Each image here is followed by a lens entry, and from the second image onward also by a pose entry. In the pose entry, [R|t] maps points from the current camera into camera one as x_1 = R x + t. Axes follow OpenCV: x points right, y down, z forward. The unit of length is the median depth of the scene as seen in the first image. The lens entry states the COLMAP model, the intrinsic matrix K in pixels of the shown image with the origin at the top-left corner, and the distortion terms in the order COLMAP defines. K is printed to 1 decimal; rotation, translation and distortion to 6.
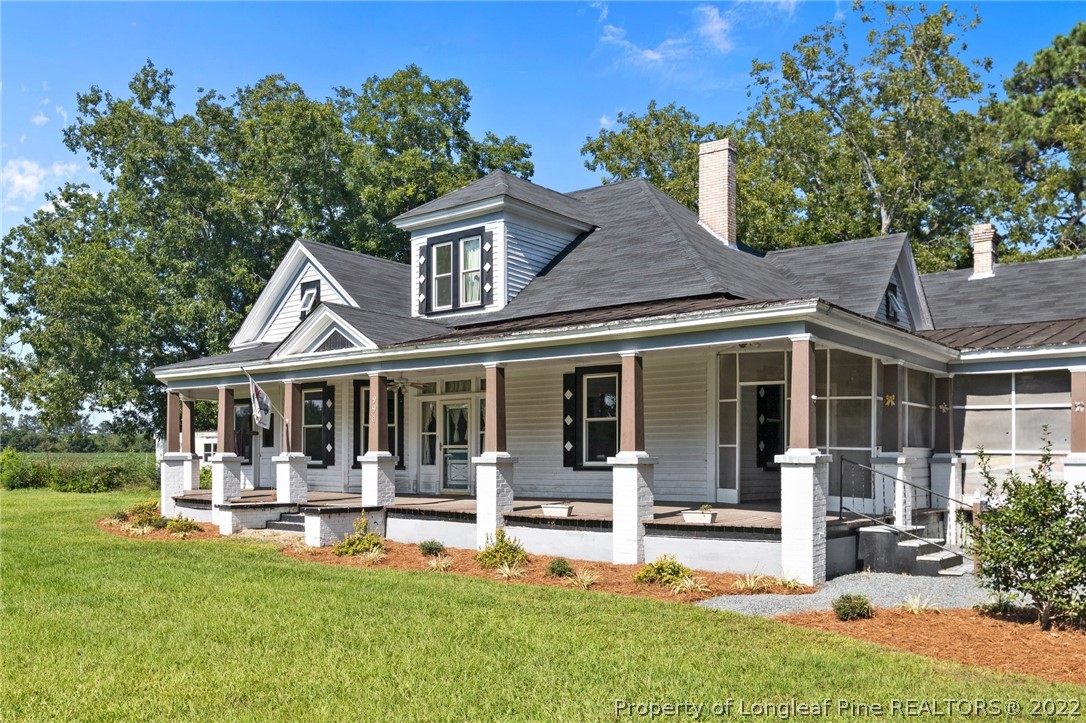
lens RADIAL K [[894.8, 0, 566.1], [0, 894.8, 453.8], [0, 0, 1]] dist [-0.005432, -0.002492]
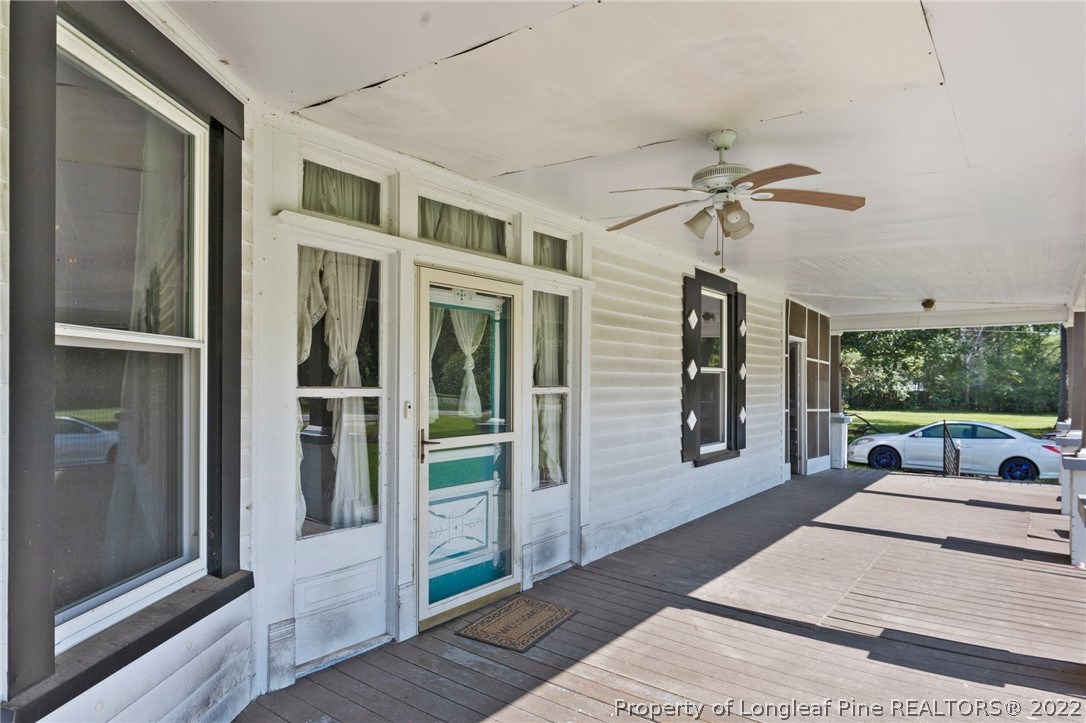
lens RADIAL K [[654.3, 0, 541.4], [0, 654.3, 381.7], [0, 0, 1]] dist [-0.001061, -0.000127]
pose [[0.002038, 0.001890, 0.999996, -0.340908], [-0.005168, 0.999985, -0.001879, -0.027332], [-0.999985, -0.005164, 0.002048, 1.009076]]
